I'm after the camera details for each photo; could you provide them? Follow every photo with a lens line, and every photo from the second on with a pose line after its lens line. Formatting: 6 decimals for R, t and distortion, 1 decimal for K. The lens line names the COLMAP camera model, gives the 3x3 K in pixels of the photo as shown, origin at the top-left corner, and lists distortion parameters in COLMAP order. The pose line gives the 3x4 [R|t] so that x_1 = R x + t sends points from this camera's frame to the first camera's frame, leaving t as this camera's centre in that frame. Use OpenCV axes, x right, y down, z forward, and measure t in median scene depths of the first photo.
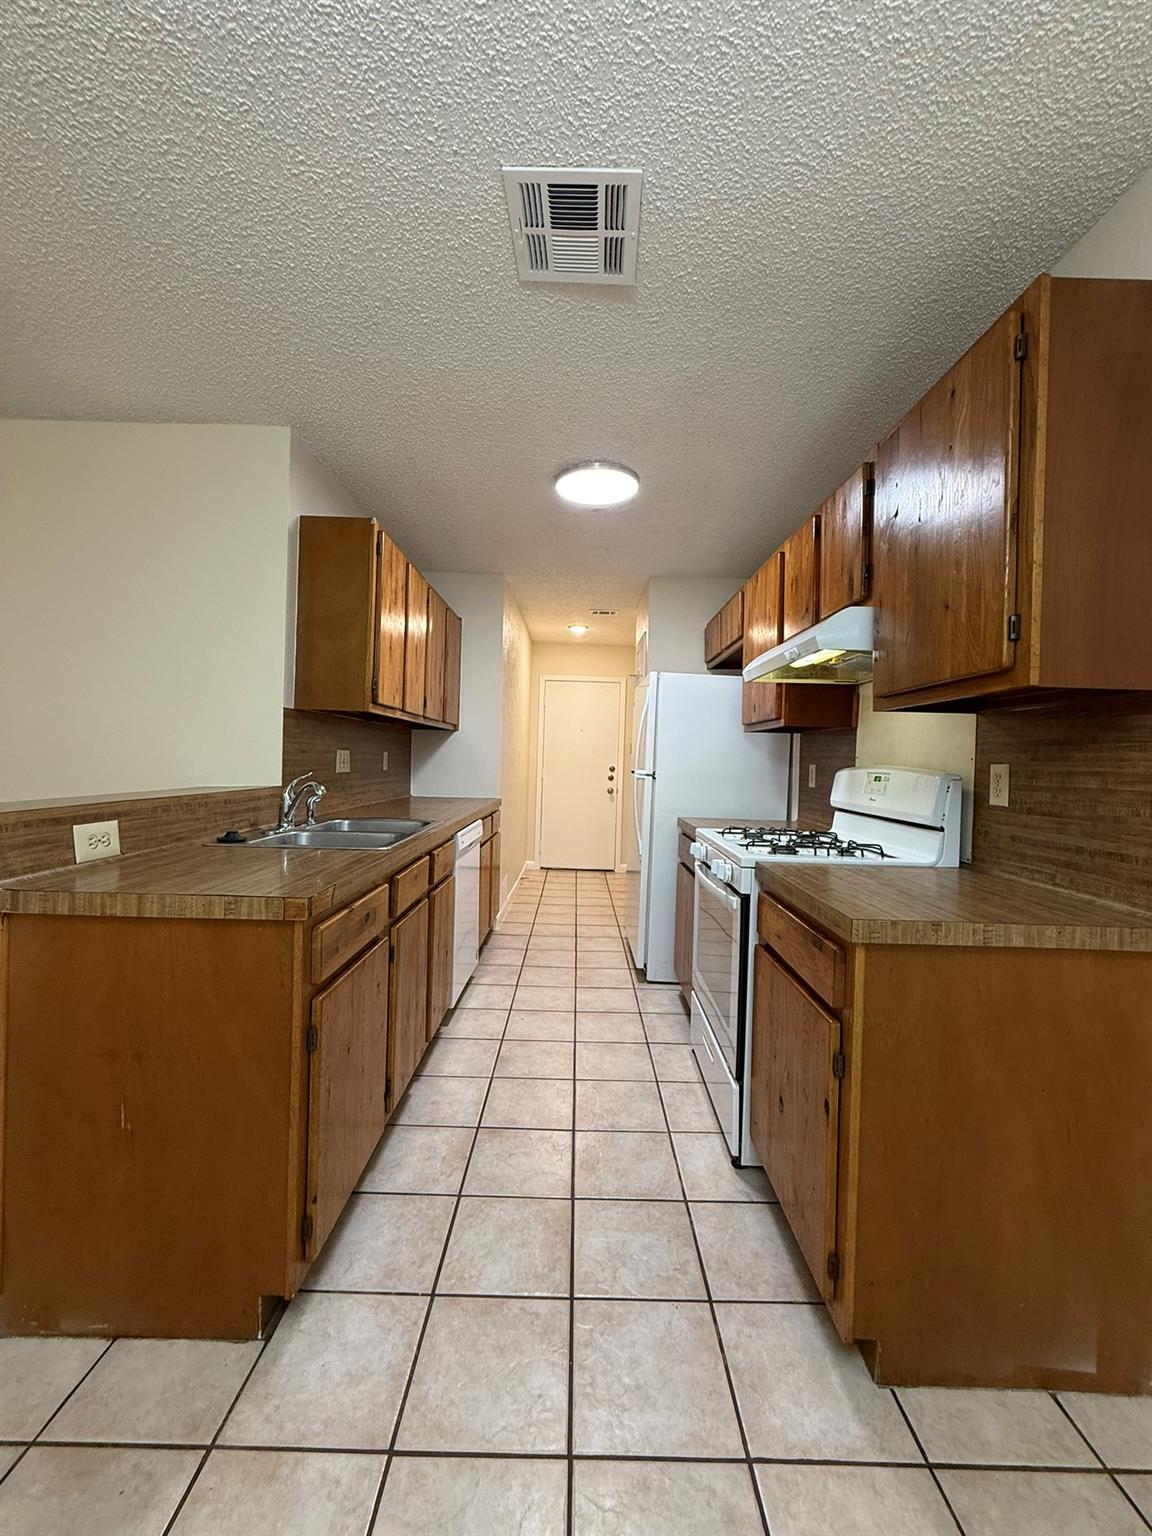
lens RADIAL K [[611.0, 0, 577.6], [0, 611.0, 763.3], [0, 0, 1]] dist [0.000105, 0.000288]
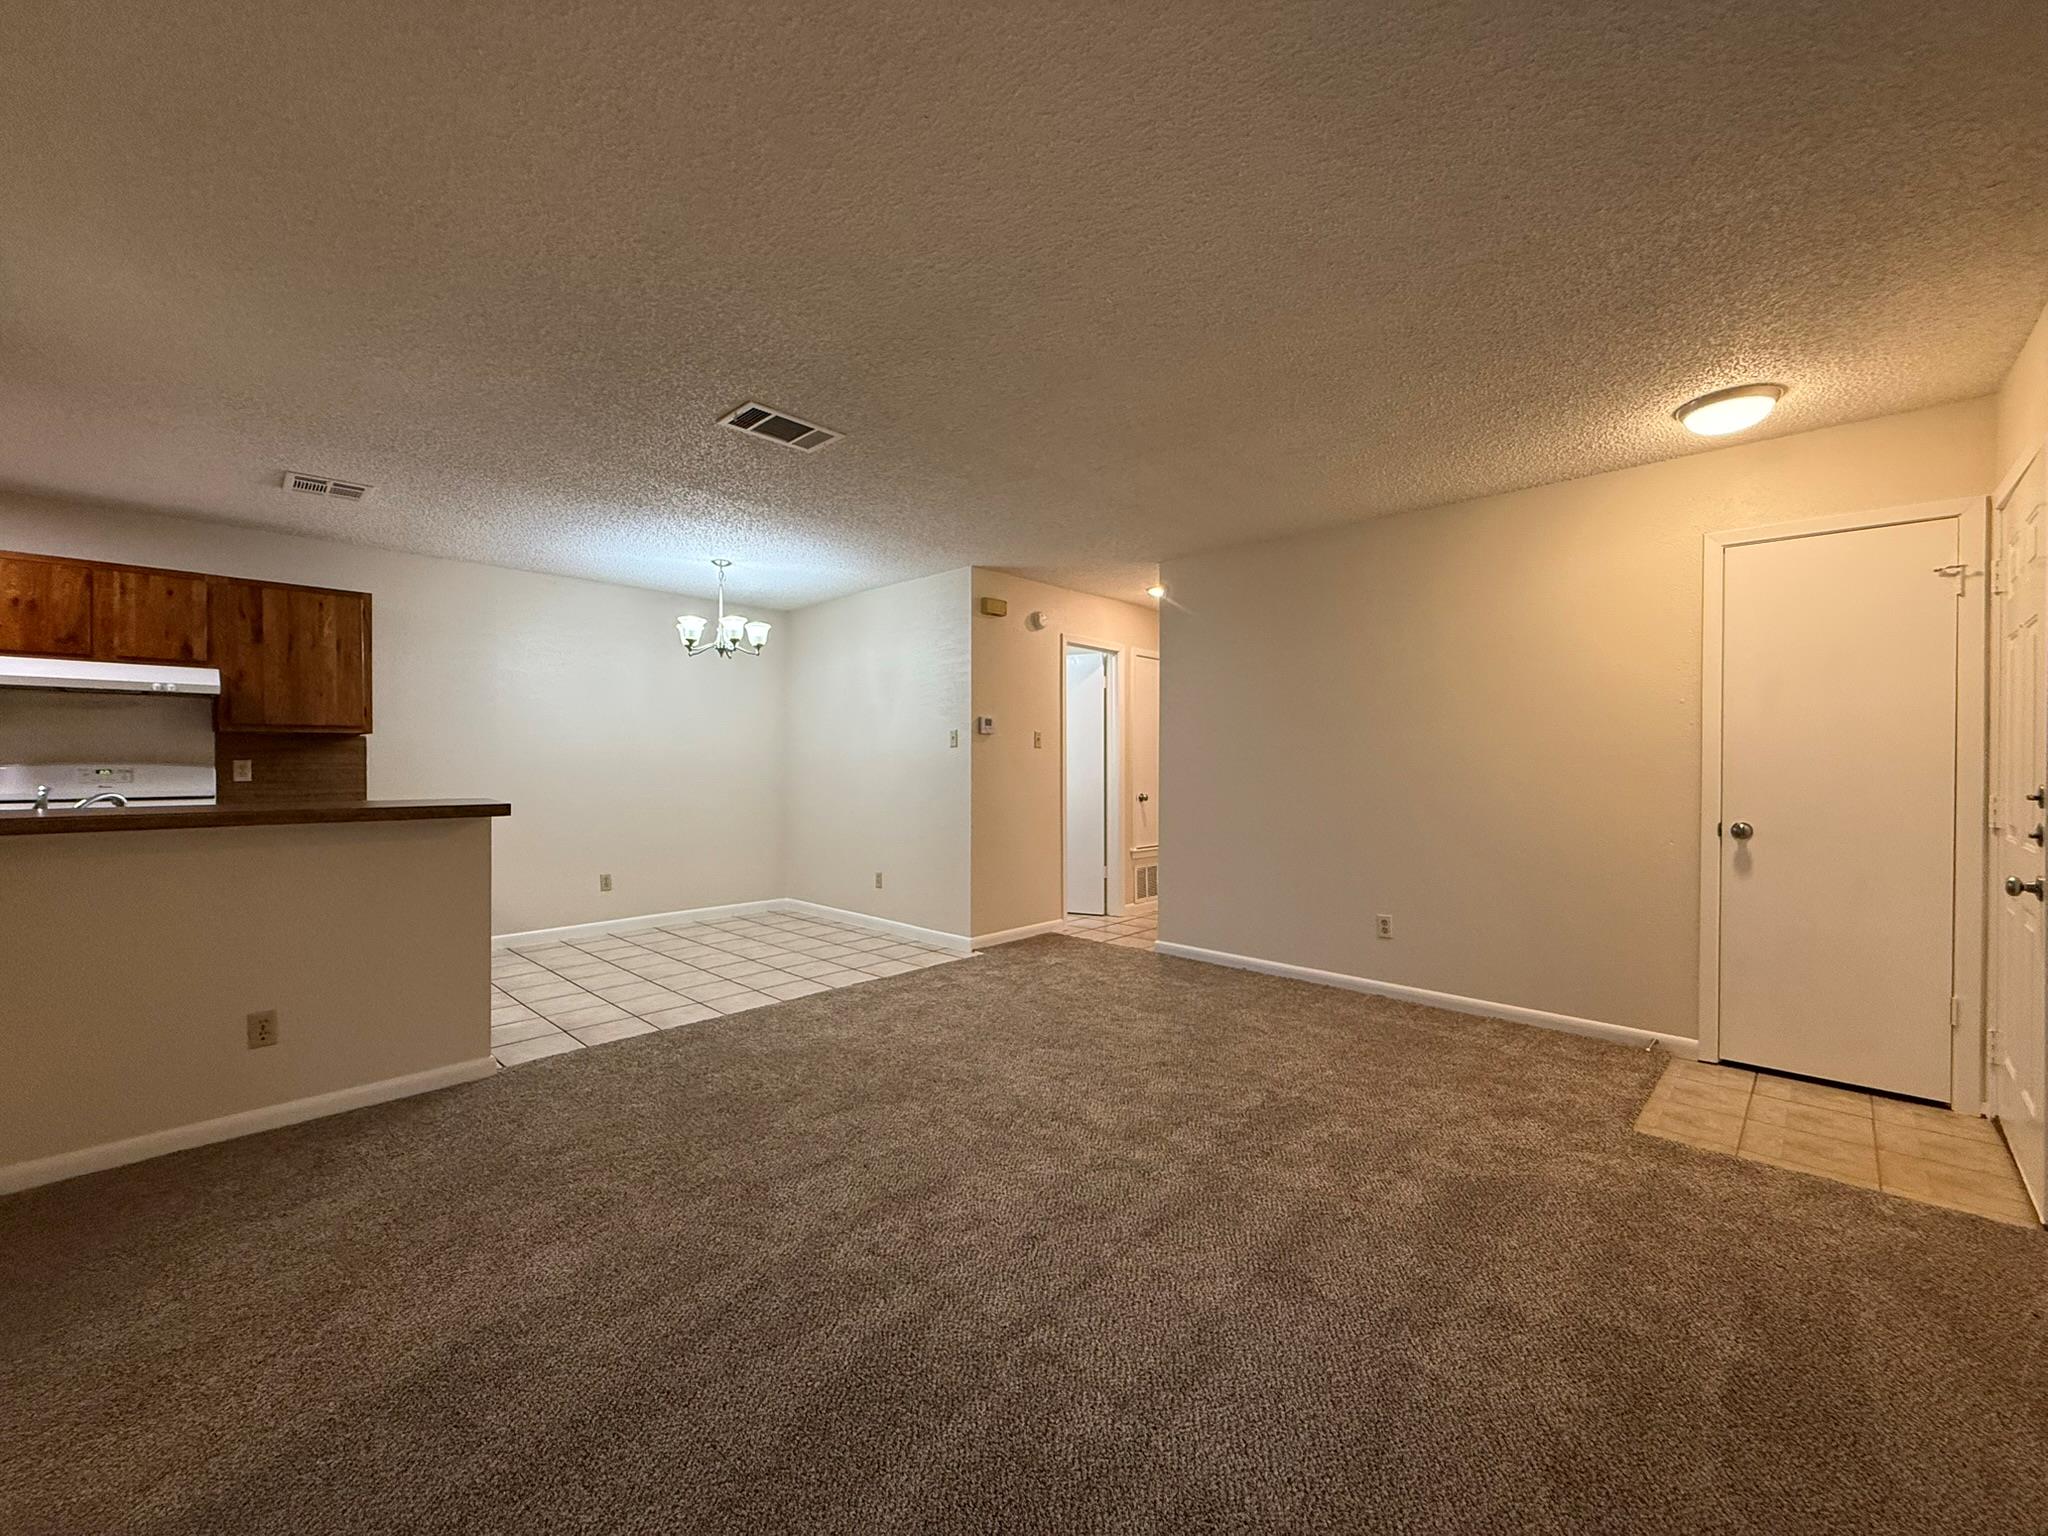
lens RADIAL K [[814.6, 0, 1015.5], [0, 814.6, 763.3], [0, 0, 1]] dist [0.000105, 0.000288]
pose [[-0.725592, -0.025544, 0.687650, -2.725383], [-0.012575, 0.999636, 0.023864, -0.075714], [-0.688010, 0.008668, -0.725650, 1.113676]]
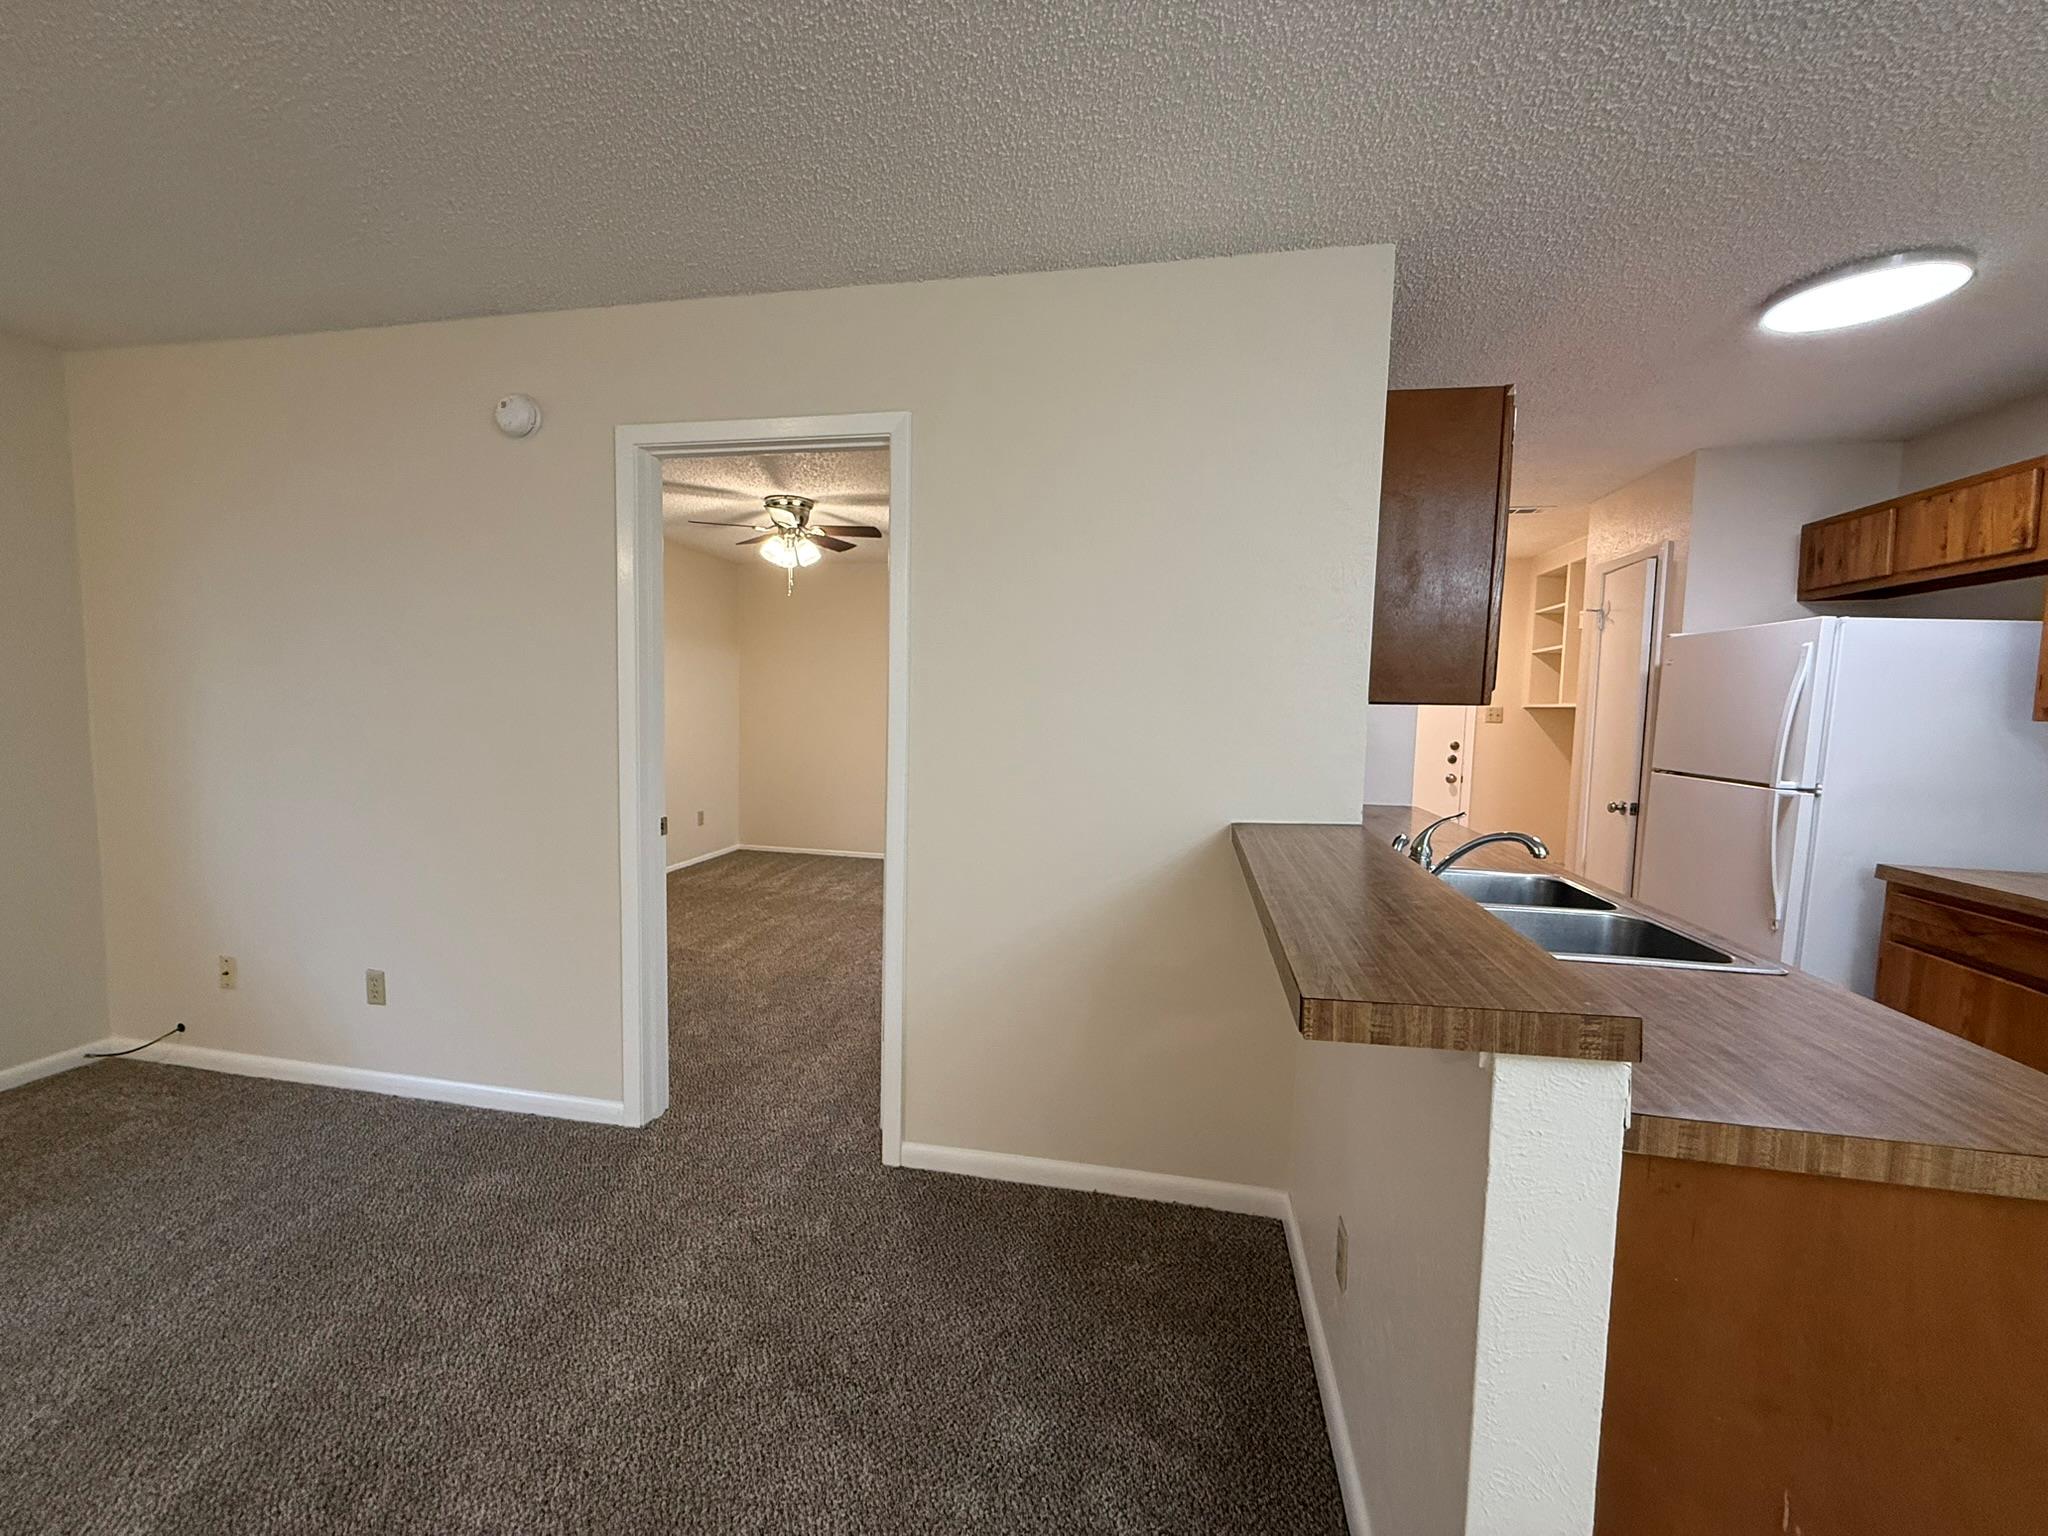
lens RADIAL K [[814.6, 0, 1013.4], [0, 814.6, 765.9], [0, 0, 1]] dist [0.000105, 0.000288]
pose [[0.981155, 0.009044, -0.193009, -0.907756], [0.003912, 0.997769, 0.066642, -0.111194], [0.193181, -0.066141, 0.978931, 0.120238]]
